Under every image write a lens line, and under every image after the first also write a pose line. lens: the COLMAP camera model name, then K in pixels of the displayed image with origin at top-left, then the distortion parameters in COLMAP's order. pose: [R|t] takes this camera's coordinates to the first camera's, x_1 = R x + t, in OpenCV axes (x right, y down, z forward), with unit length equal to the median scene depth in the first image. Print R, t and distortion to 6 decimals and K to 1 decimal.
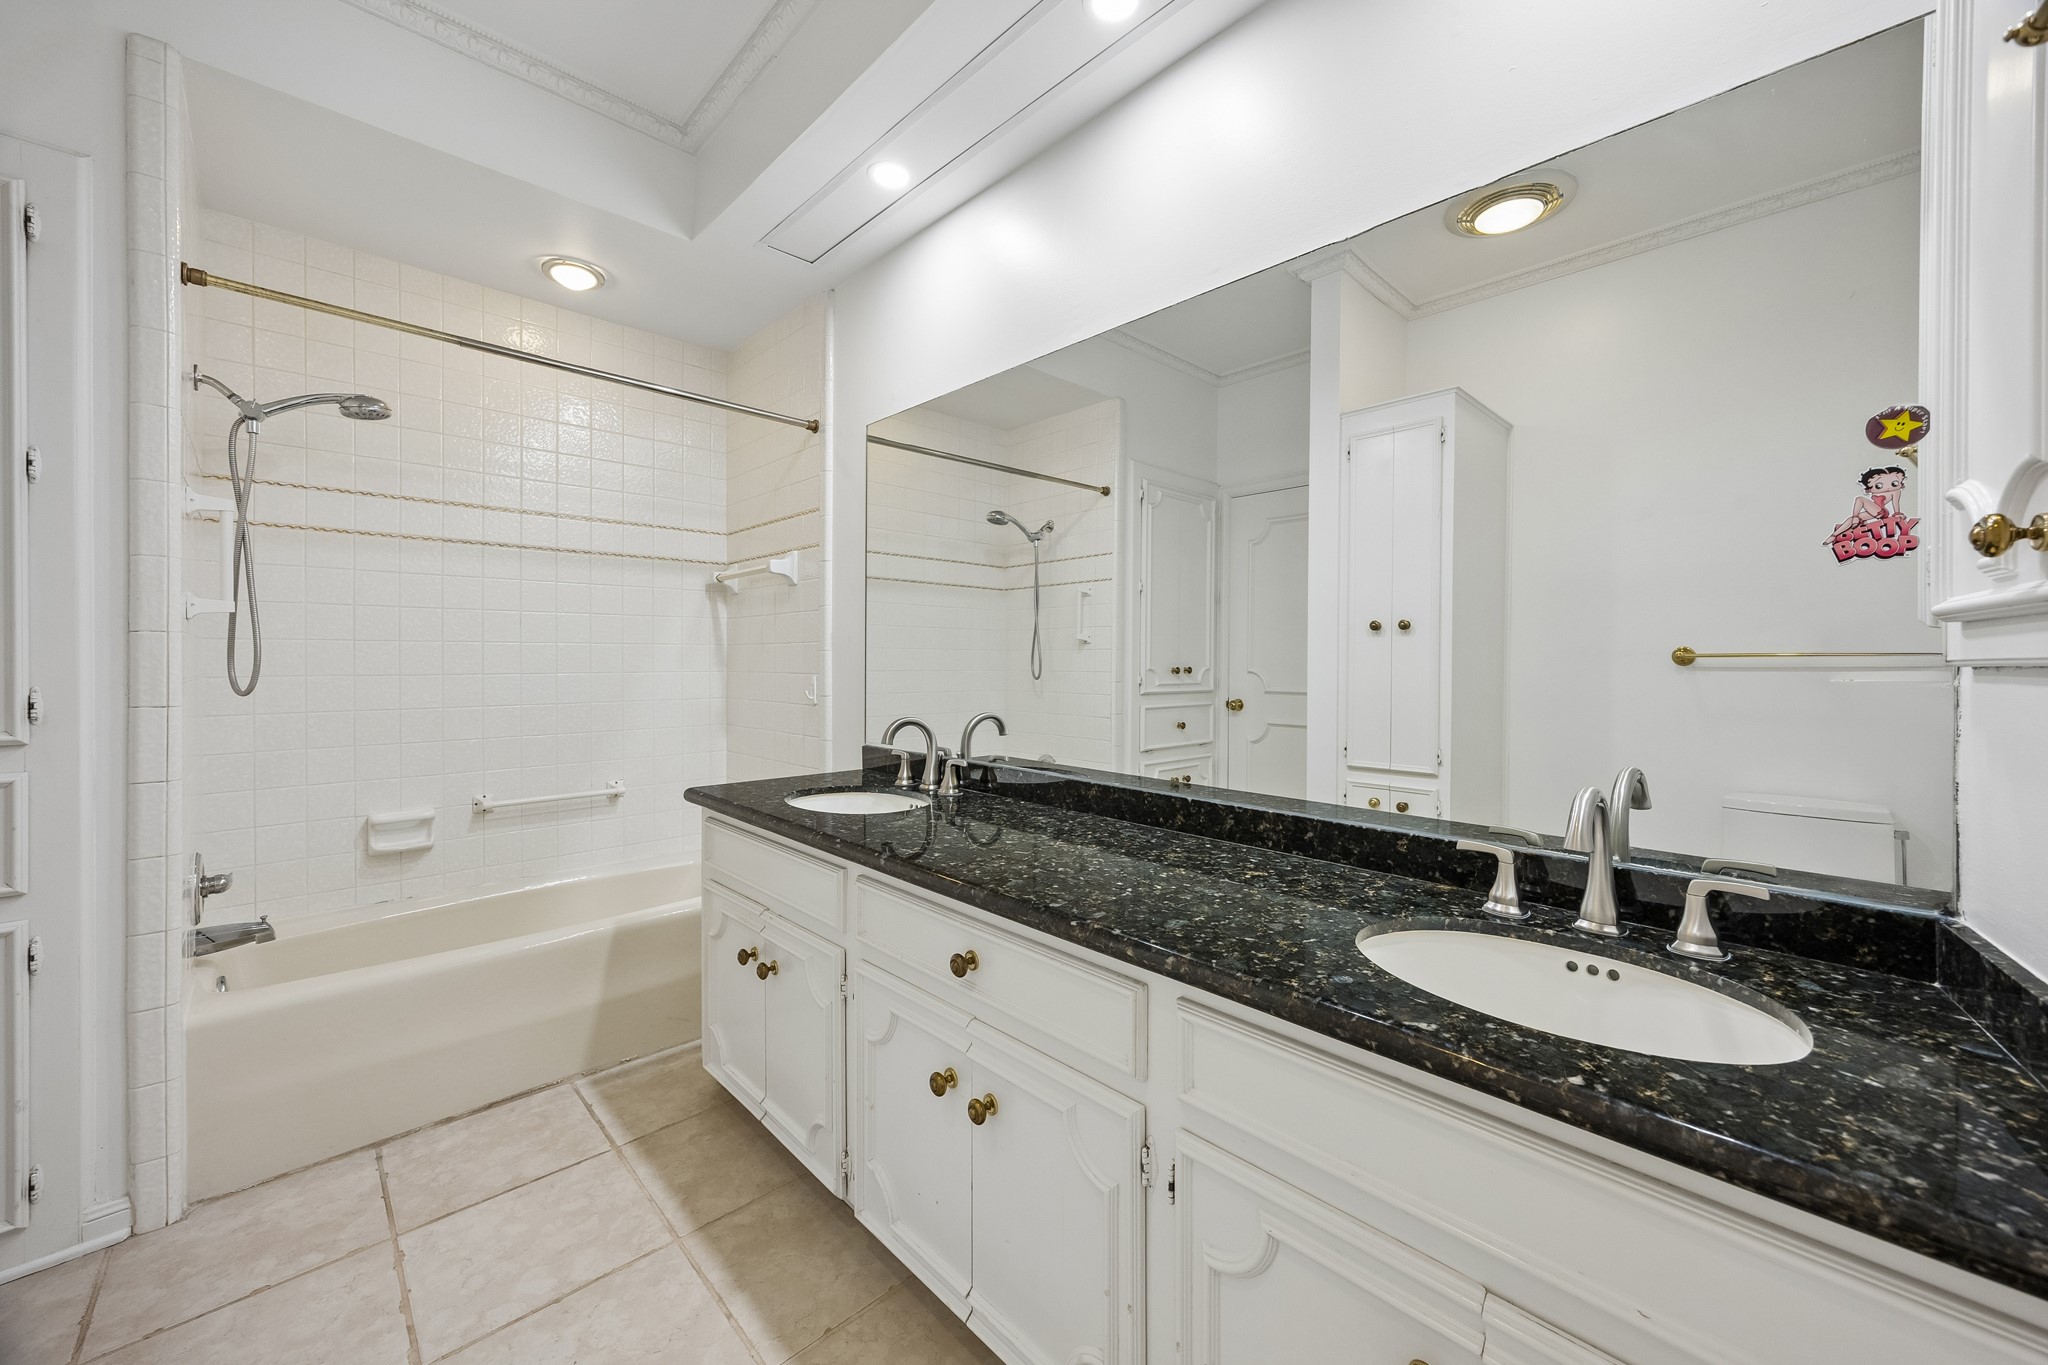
lens RADIAL K [[782.7, 0, 1031.5], [0, 782.7, 667.9], [0, 0, 1]] dist [0.002504, 0.000117]
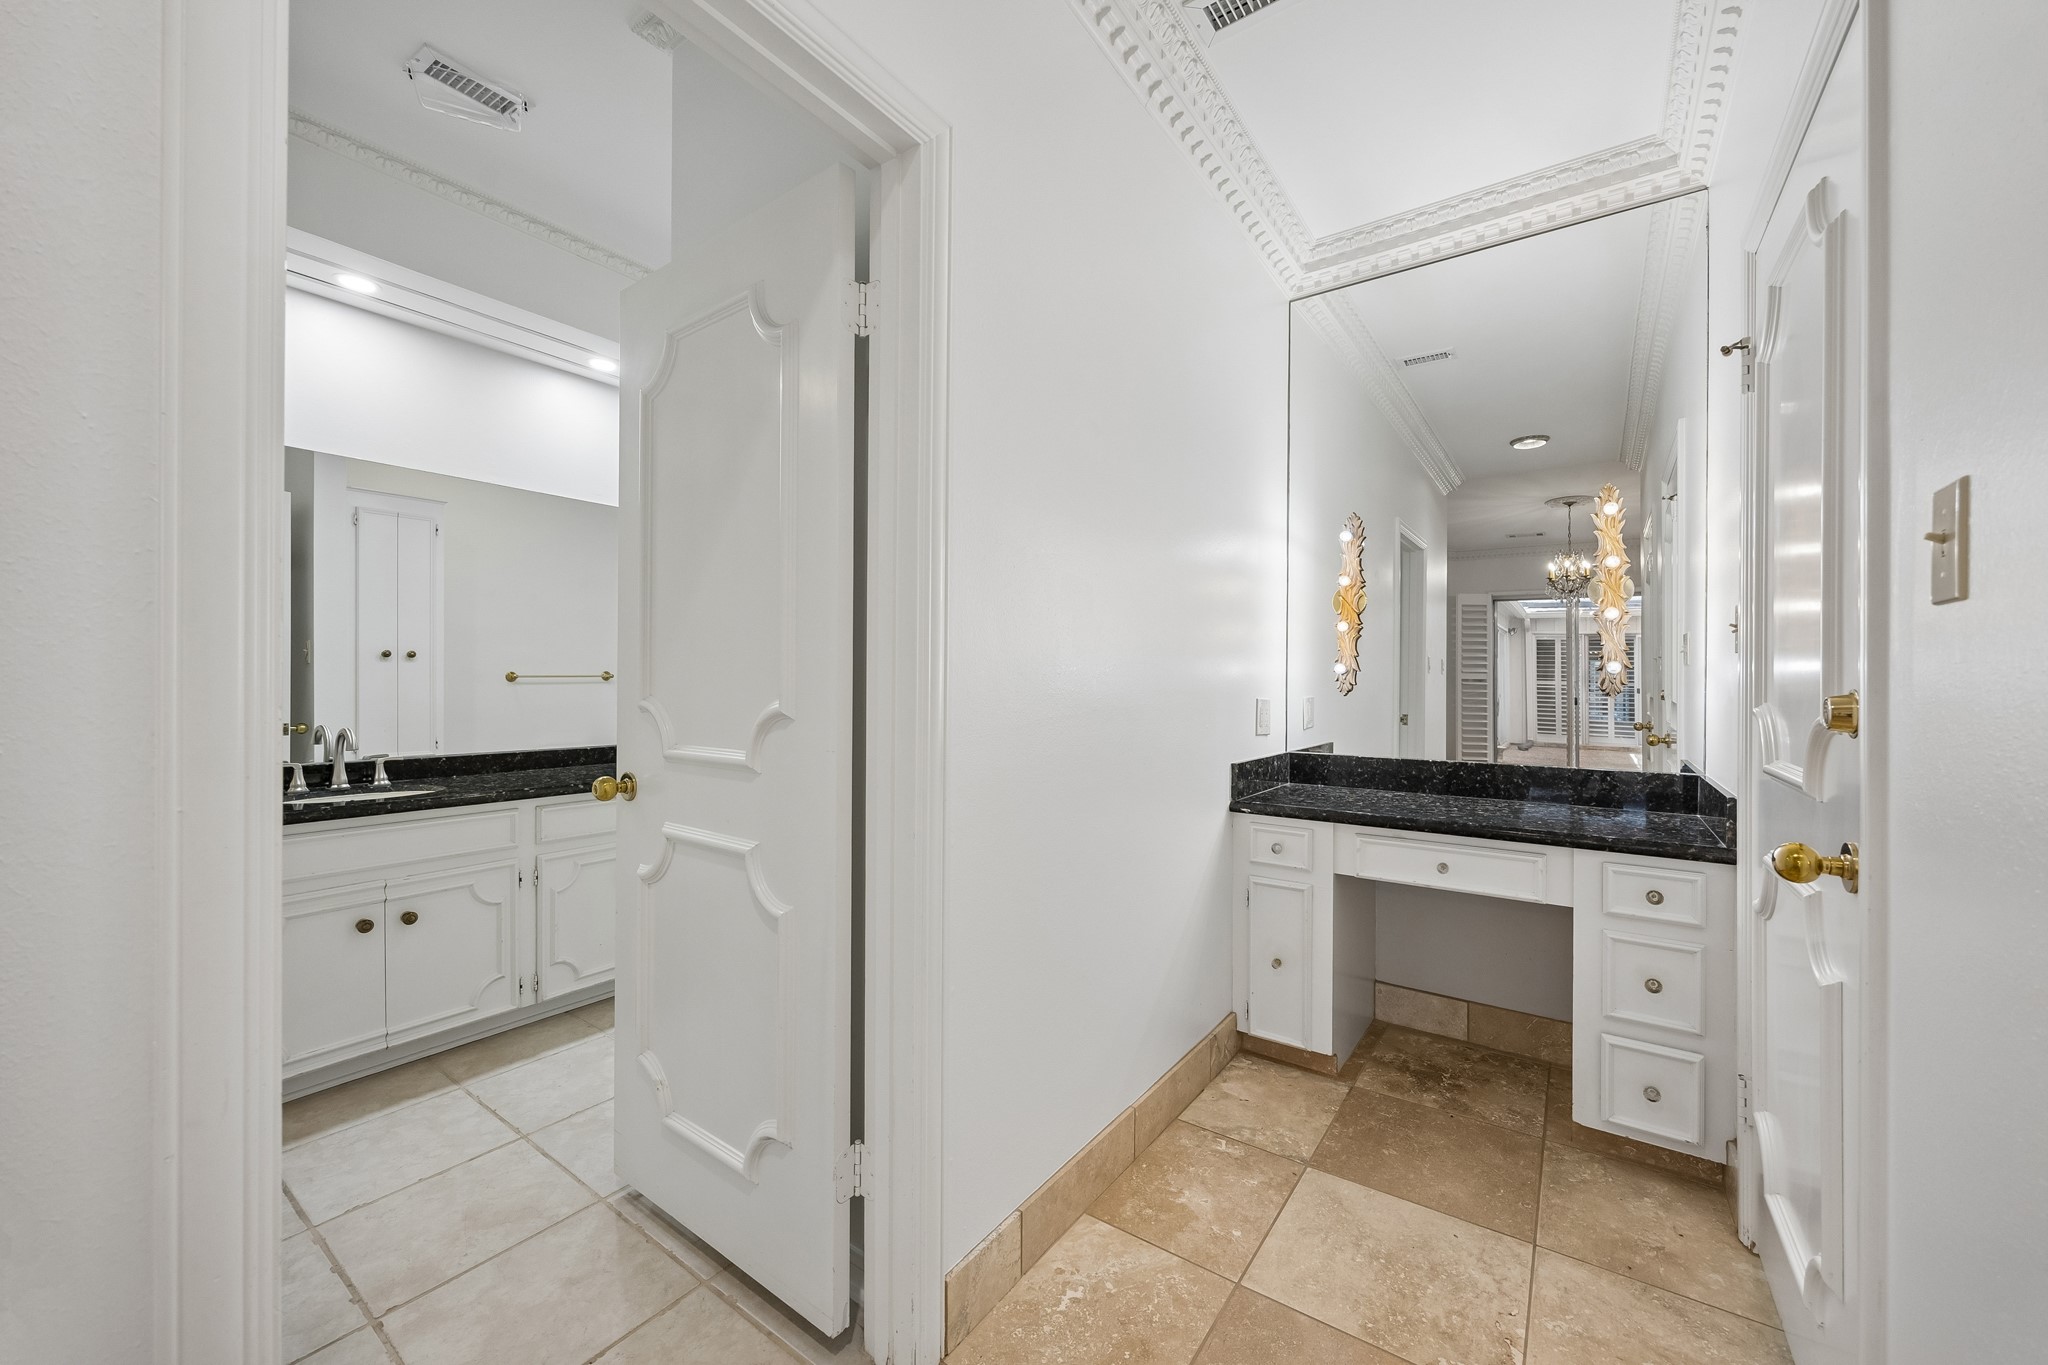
lens RADIAL K [[782.7, 0, 1025.0], [0, 782.7, 679.5], [0, 0, 1]] dist [0.002504, 0.000117]
pose [[-0.169942, -0.004131, 0.985445, -1.903857], [0.006074, 0.999968, 0.005239, -0.016163], [-0.985435, 0.006876, -0.169911, 0.210160]]
